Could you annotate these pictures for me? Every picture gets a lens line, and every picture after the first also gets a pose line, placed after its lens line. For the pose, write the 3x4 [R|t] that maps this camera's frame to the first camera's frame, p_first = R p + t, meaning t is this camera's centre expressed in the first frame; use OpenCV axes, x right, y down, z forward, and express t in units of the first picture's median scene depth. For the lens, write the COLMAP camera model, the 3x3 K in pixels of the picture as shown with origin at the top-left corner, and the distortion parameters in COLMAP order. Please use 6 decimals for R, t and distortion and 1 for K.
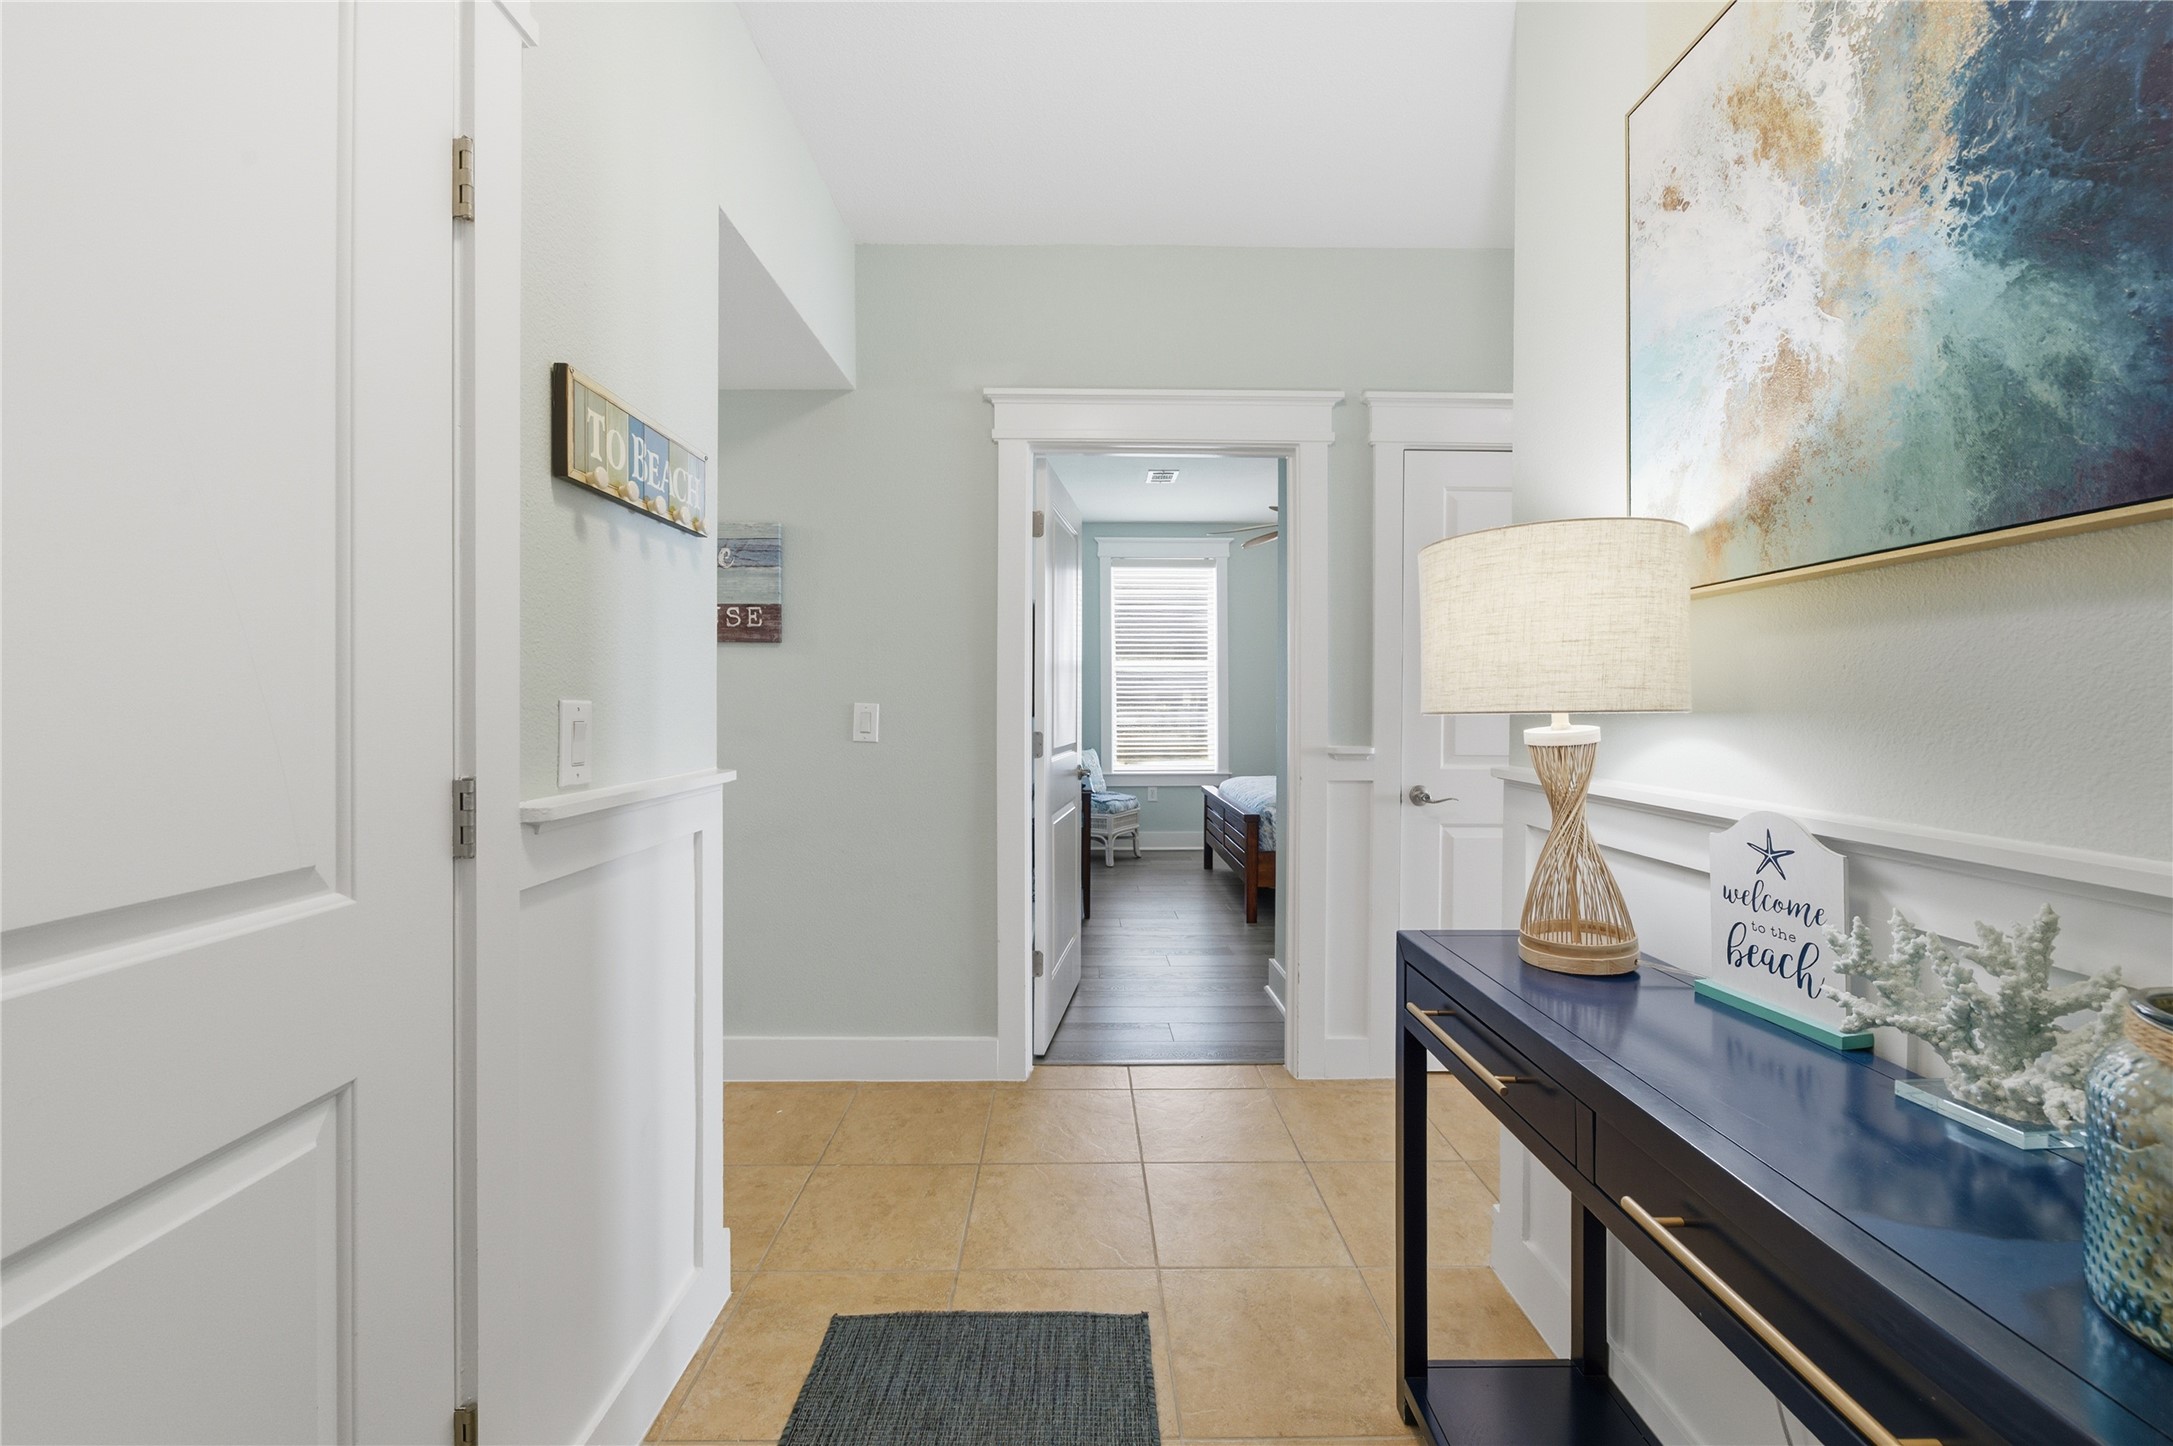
lens RADIAL K [[844.2, 0, 1083.2], [0, 844.2, 709.6], [0, 0, 1]] dist [-0.003363, 0.001492]
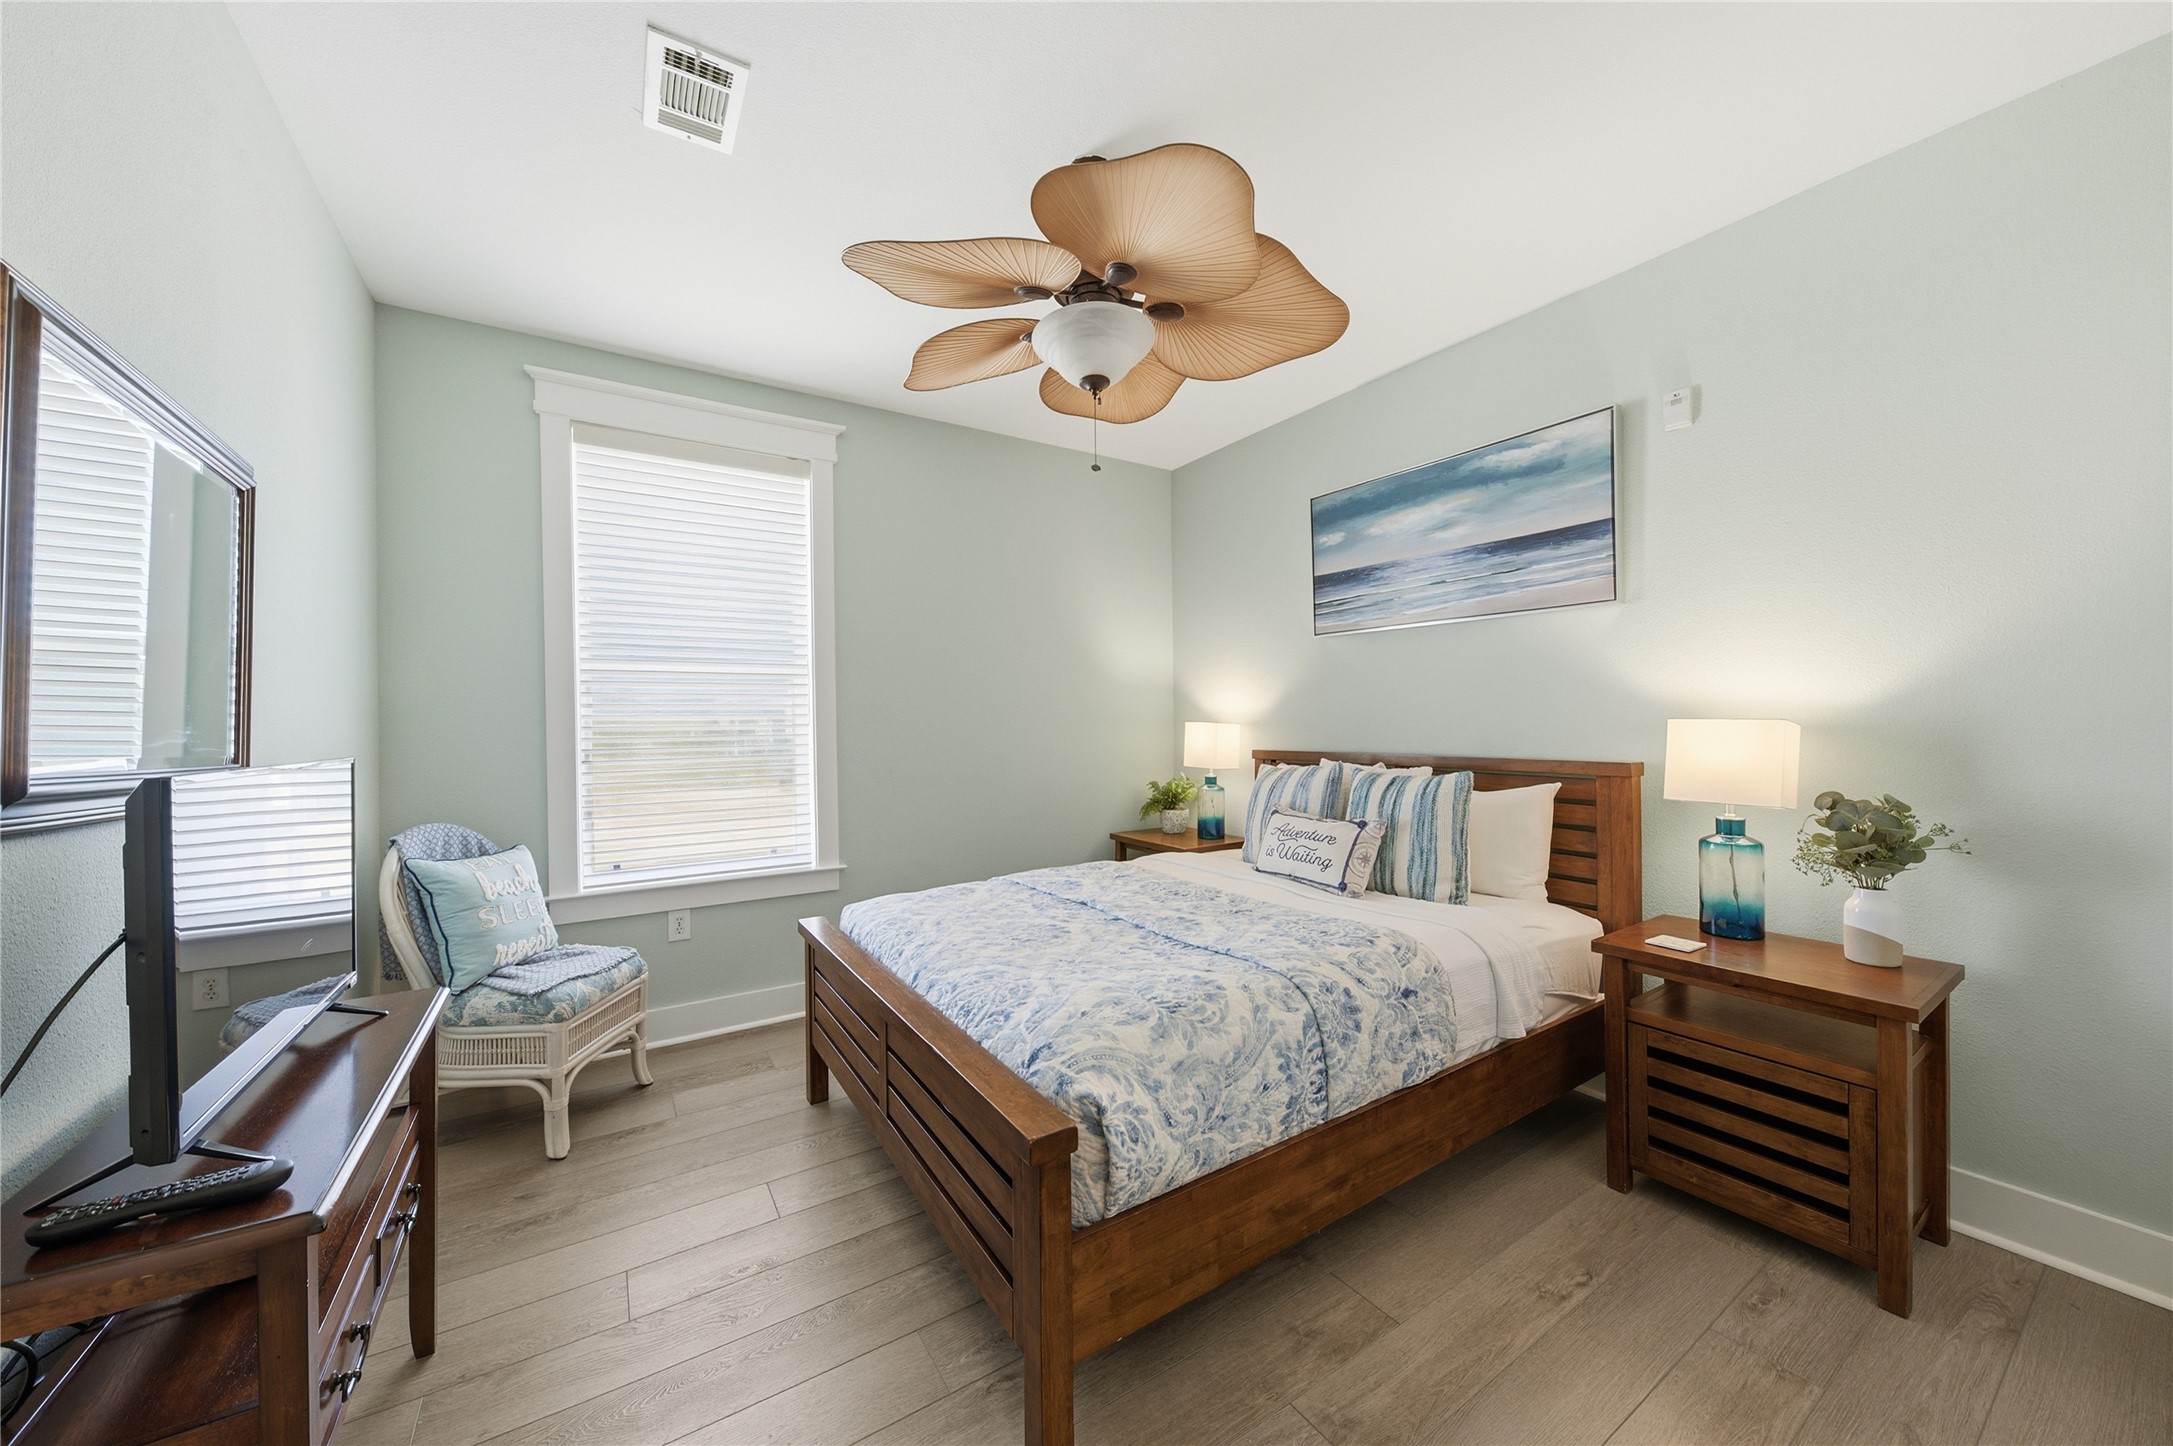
lens RADIAL K [[767.9, 0, 1090.1], [0, 767.9, 722.9], [0, 0, 1]] dist [-0.000751, 0.000018]
pose [[0.843183, -0.005423, 0.537599, 0.048187], [0.010379, 0.999927, -0.006191, -0.009970], [-0.537526, 0.010800, 0.843178, 0.538555]]
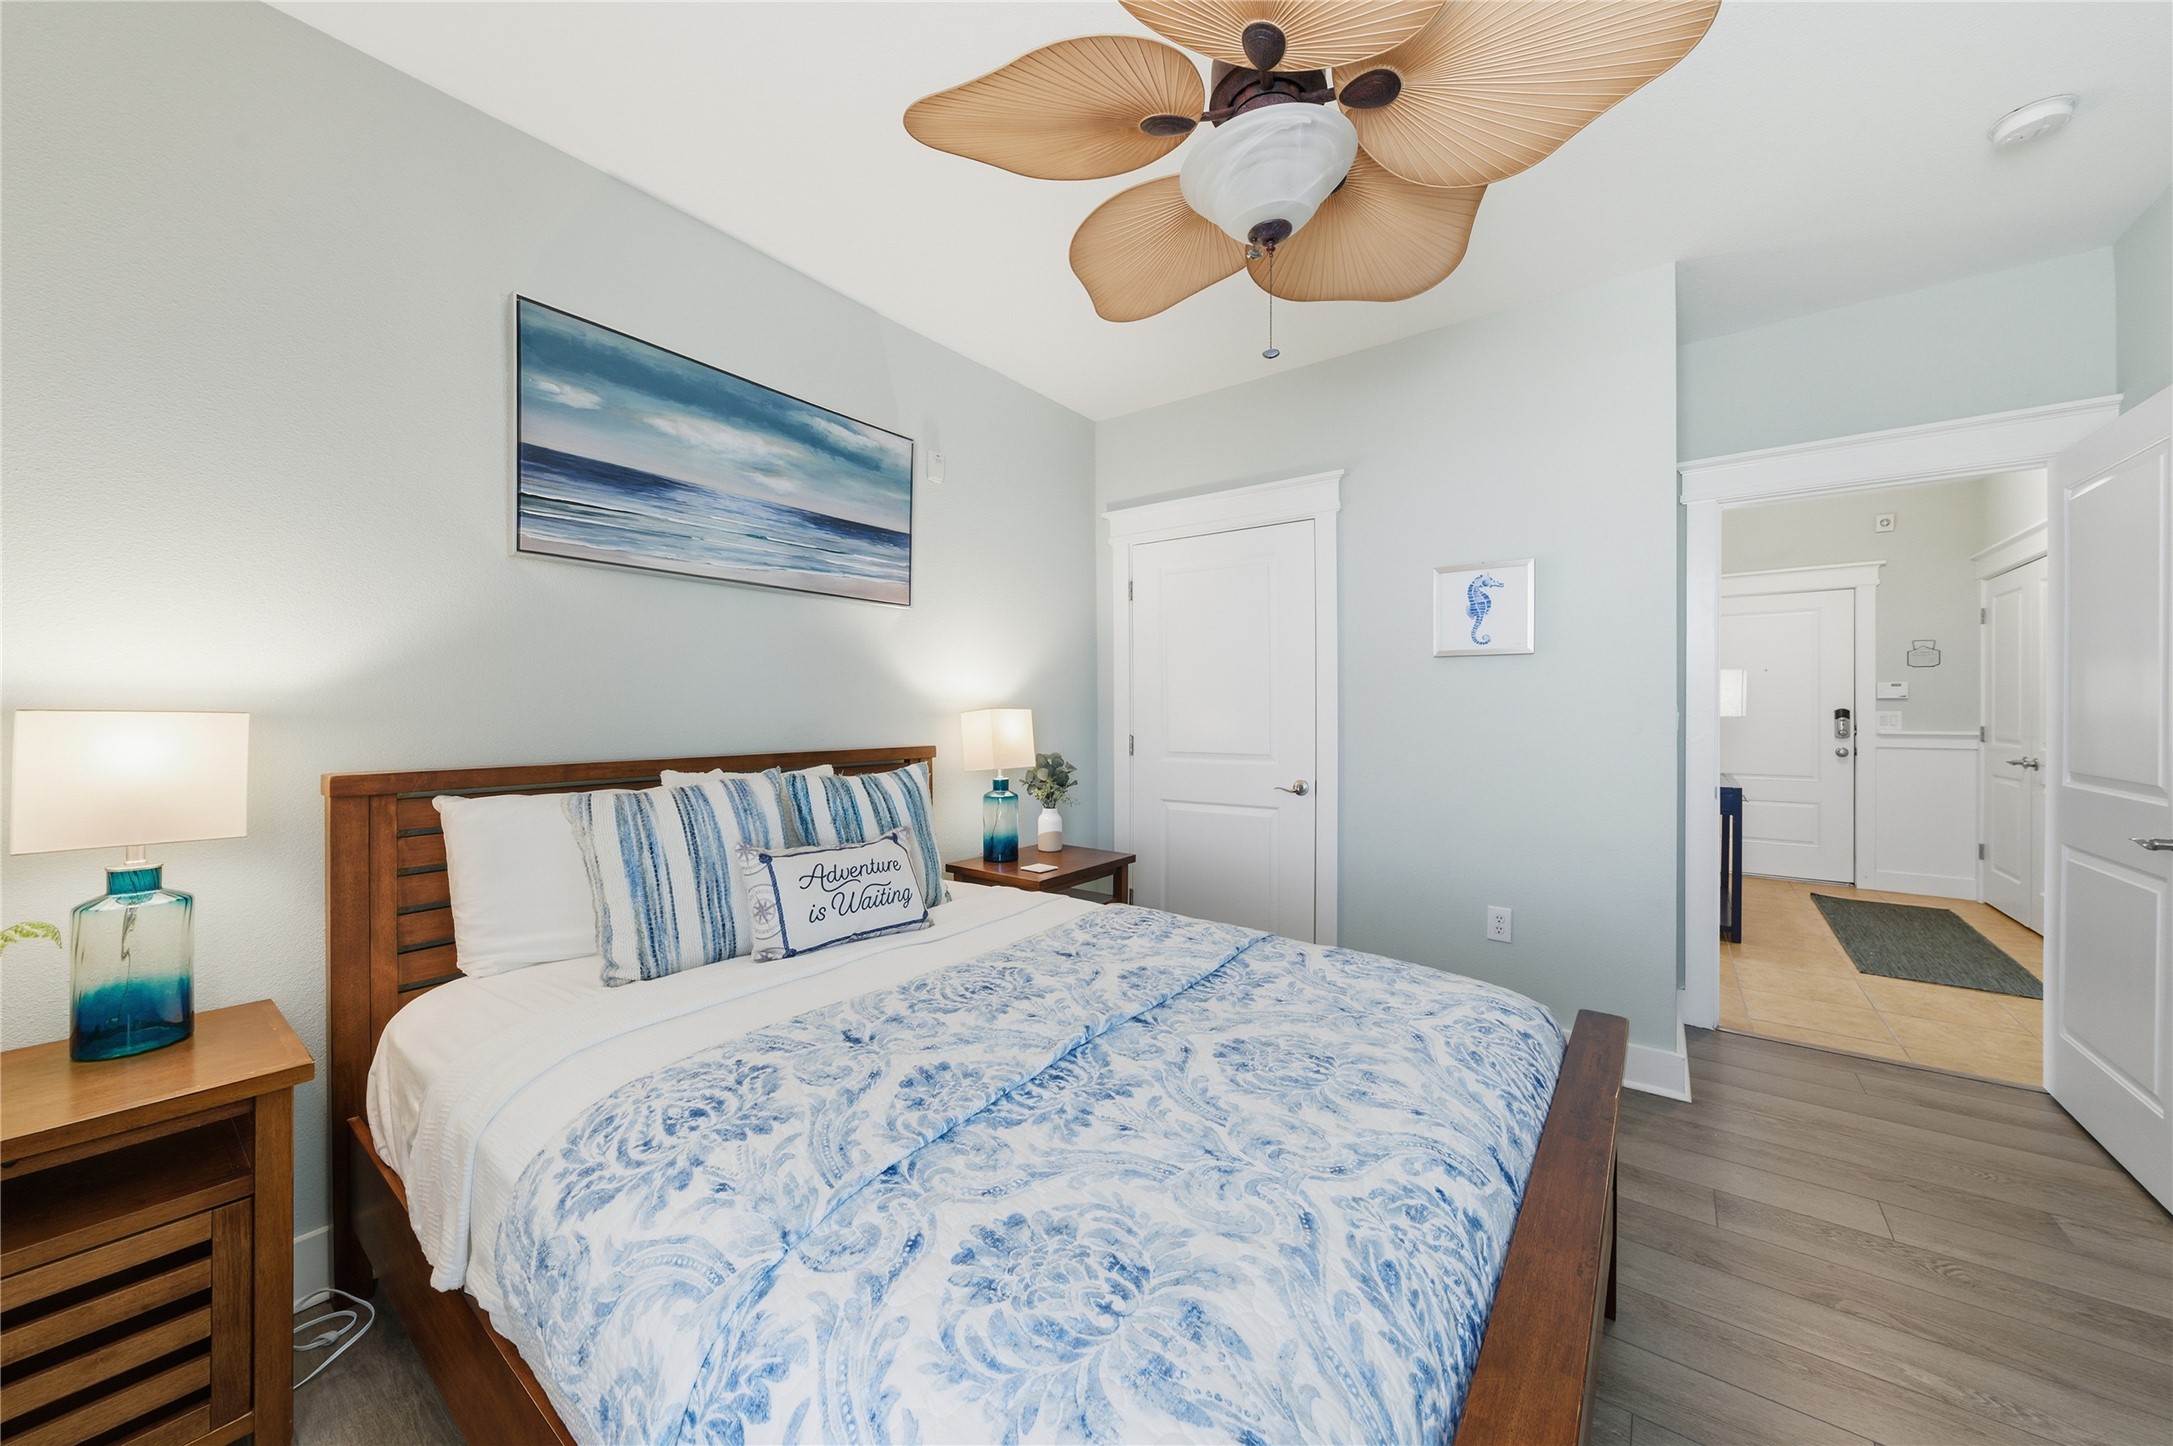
lens RADIAL K [[762.2, 0, 1094.6], [0, 762.2, 715.6], [0, 0, 1]] dist [-0.004376, 0.001053]
pose [[-0.792278, -0.002260, 0.610157, 0.147430], [0.006432, 0.999907, 0.012055, -0.013498], [-0.610127, 0.013476, -0.792189, 1.164834]]
